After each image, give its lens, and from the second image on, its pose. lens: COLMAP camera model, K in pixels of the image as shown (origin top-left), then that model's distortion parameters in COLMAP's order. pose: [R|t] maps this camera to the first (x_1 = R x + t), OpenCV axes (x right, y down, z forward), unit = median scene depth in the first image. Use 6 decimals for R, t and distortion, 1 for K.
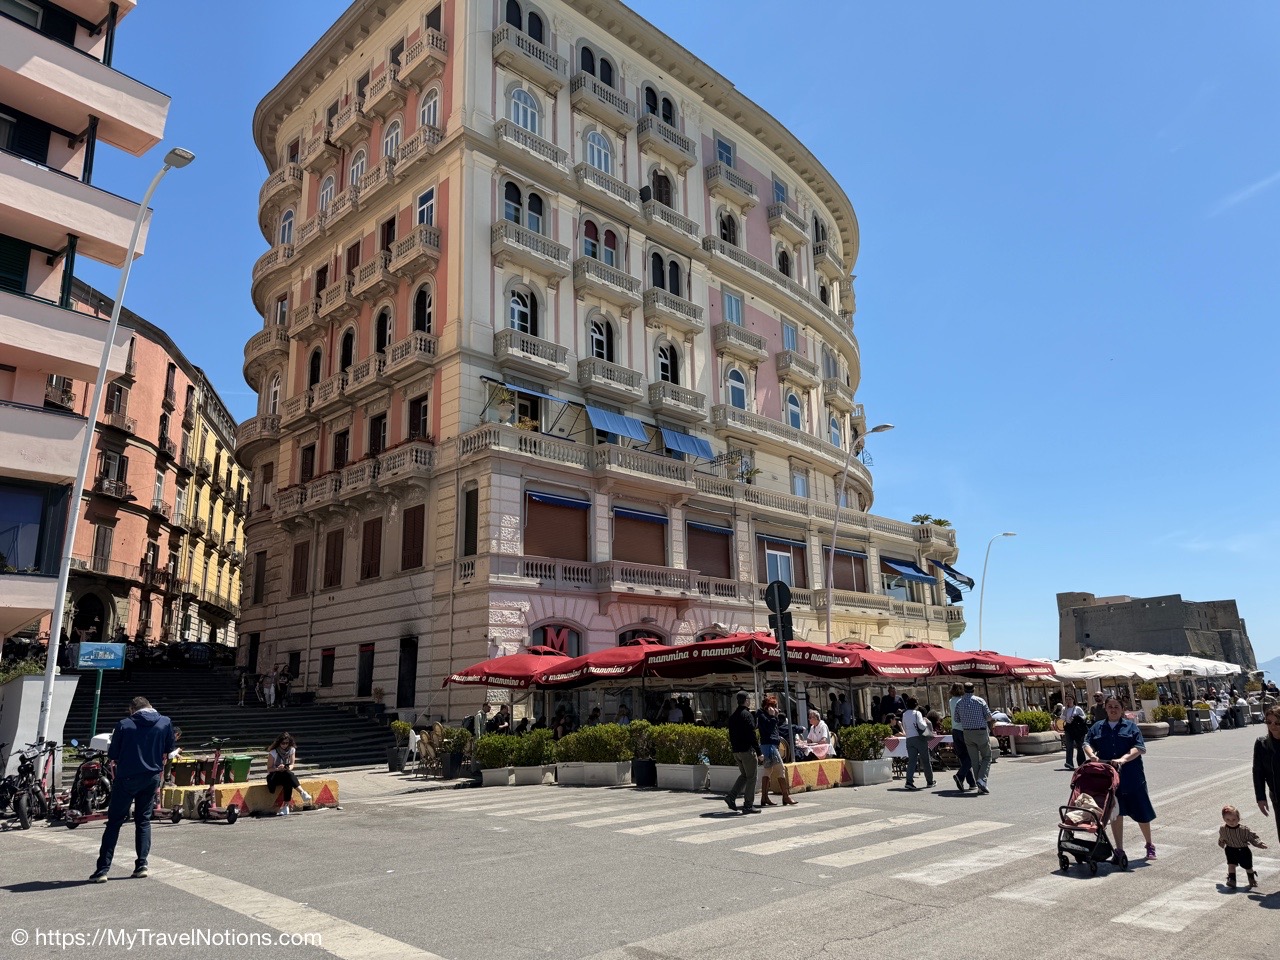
lens RADIAL K [[897.6, 0, 640.0], [0, 897.6, 480.0], [0, 0, 1]] dist [-0.004168, -0.001824]
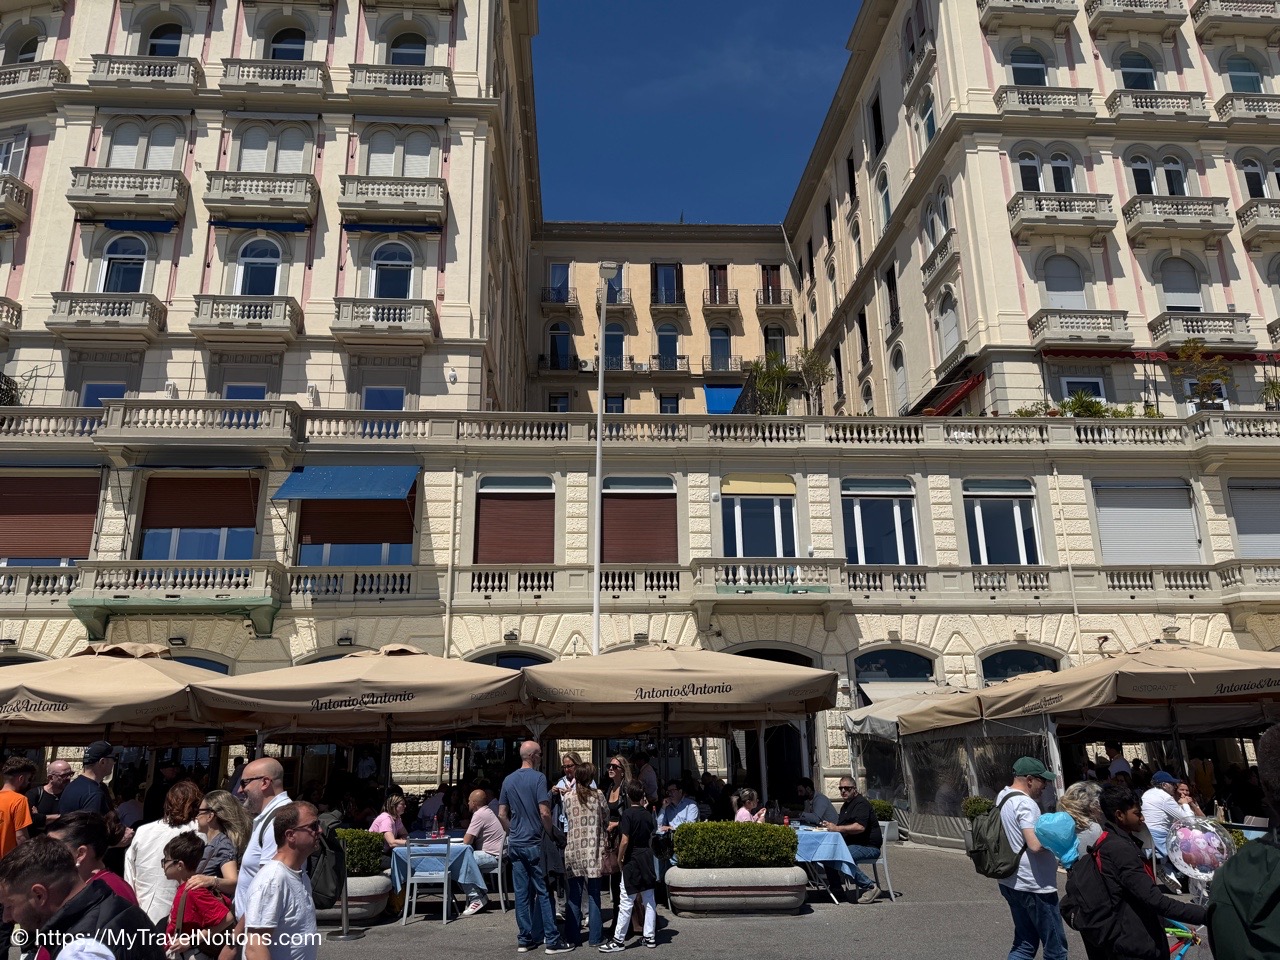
lens RADIAL K [[897.6, 0, 640.0], [0, 897.6, 480.0], [0, 0, 1]] dist [-0.004168, -0.001824]
pose [[0.739987, -0.193628, -0.644149, 0.391043], [0.163587, 0.980723, -0.106875, 0.090482], [0.652426, -0.026289, 0.757397, 0.389233]]
